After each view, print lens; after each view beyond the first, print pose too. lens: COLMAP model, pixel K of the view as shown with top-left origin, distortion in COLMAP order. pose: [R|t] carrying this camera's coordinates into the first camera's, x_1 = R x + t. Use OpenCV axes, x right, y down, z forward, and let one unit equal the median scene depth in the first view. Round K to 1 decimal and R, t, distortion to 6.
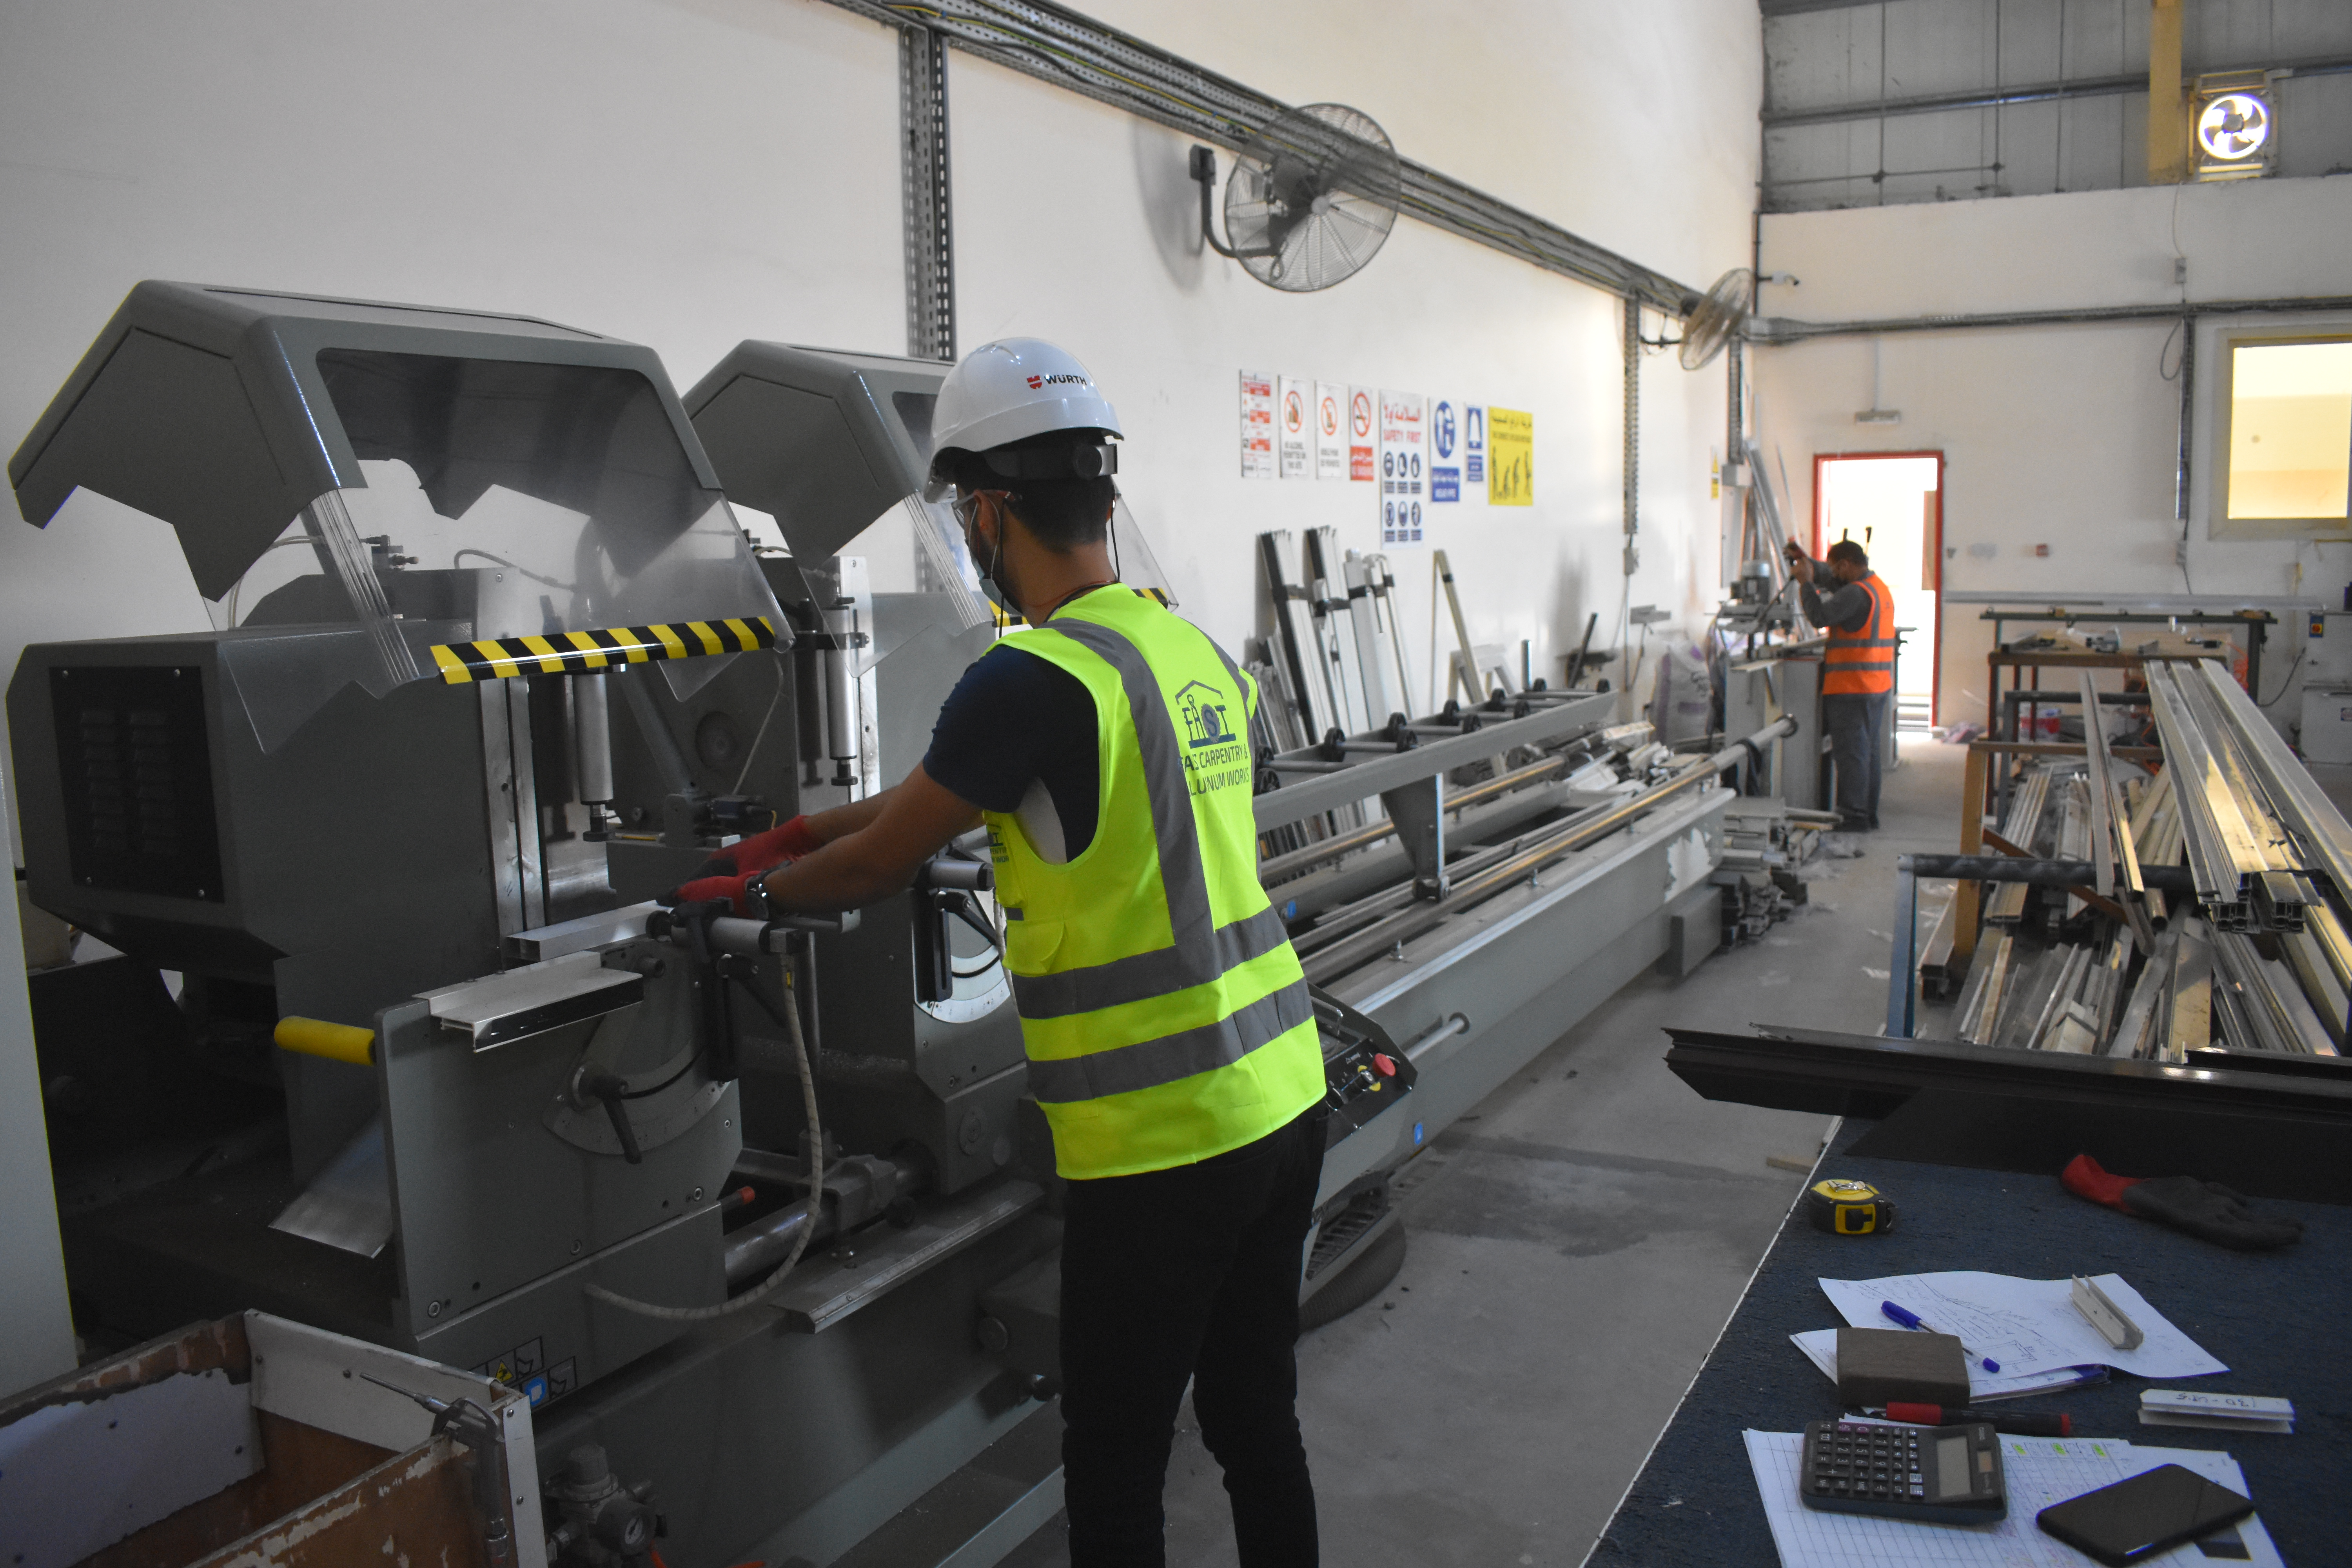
lens RADIAL K [[1820.3, 0, 1176.0], [0, 1820.3, 784.0], [0, 0, 1]] dist [-0.094290, 0.015798]
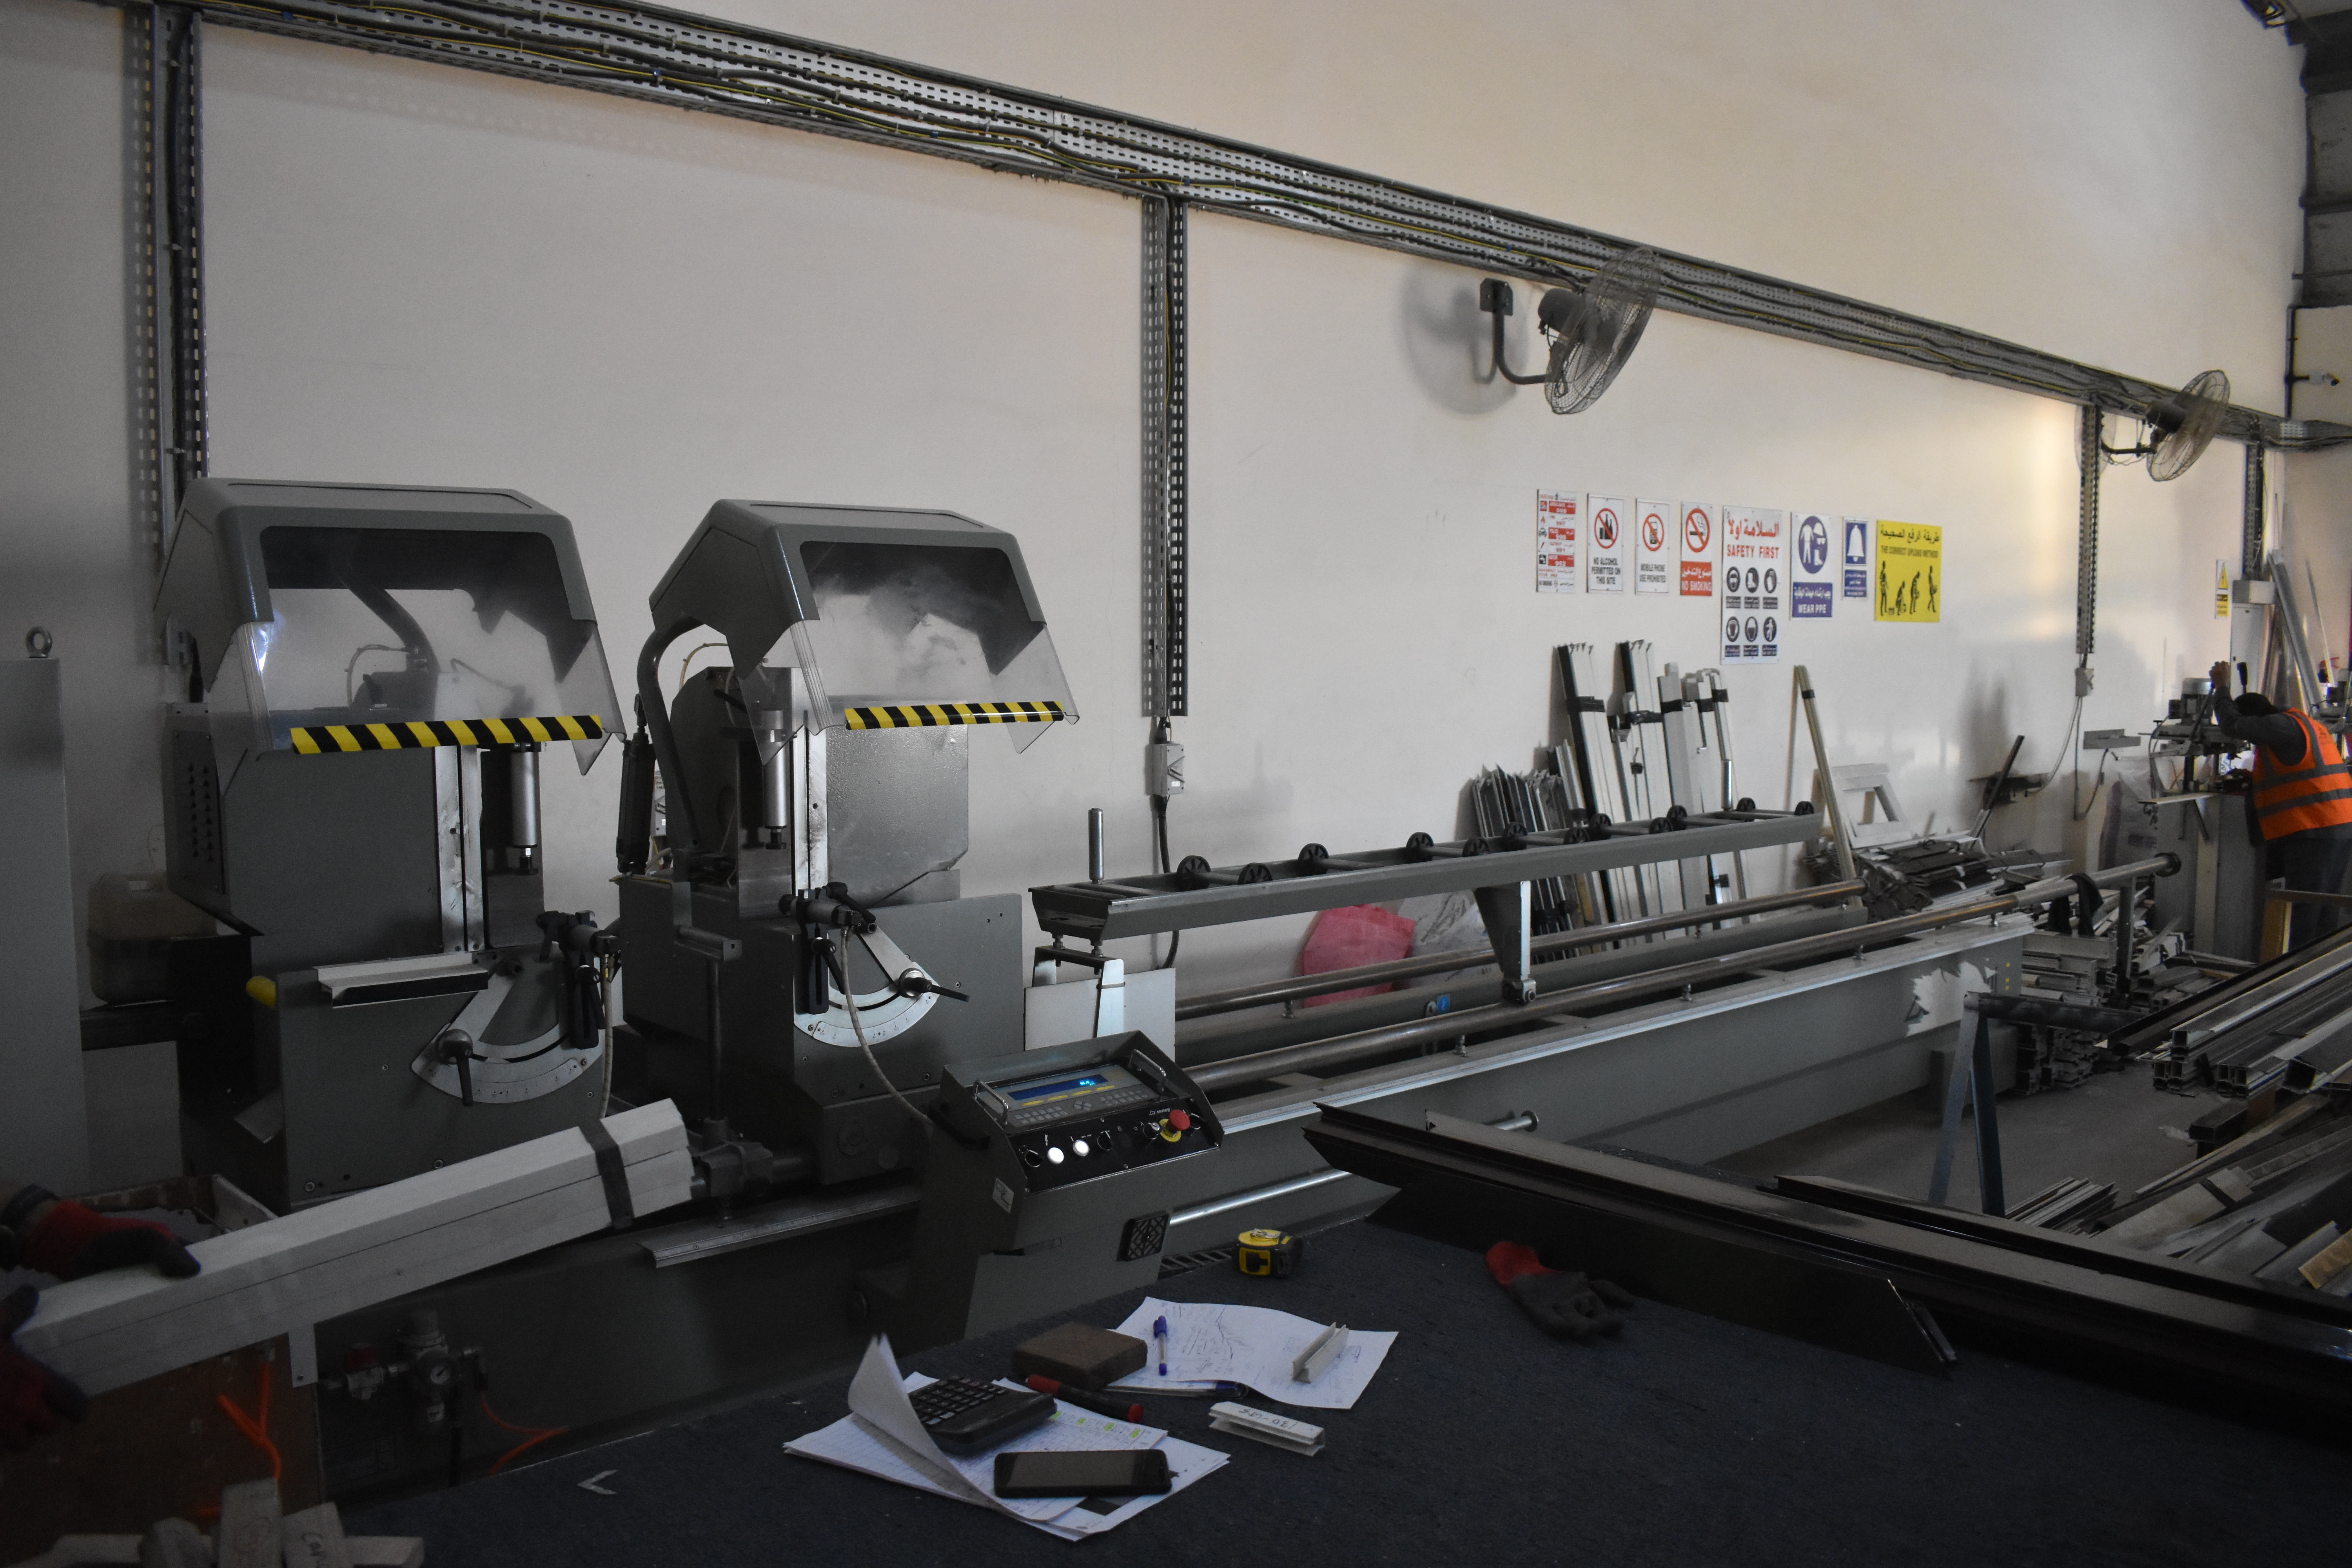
lens RADIAL K [[1820.3, 0, 1176.0], [0, 1820.3, 784.0], [0, 0, 1]] dist [-0.094290, 0.015798]
pose [[0.944481, 0.046780, -0.325218, 0.170286], [-0.063518, 0.997137, -0.041036, -0.003660], [0.322367, 0.059415, 0.944748, -0.035744]]
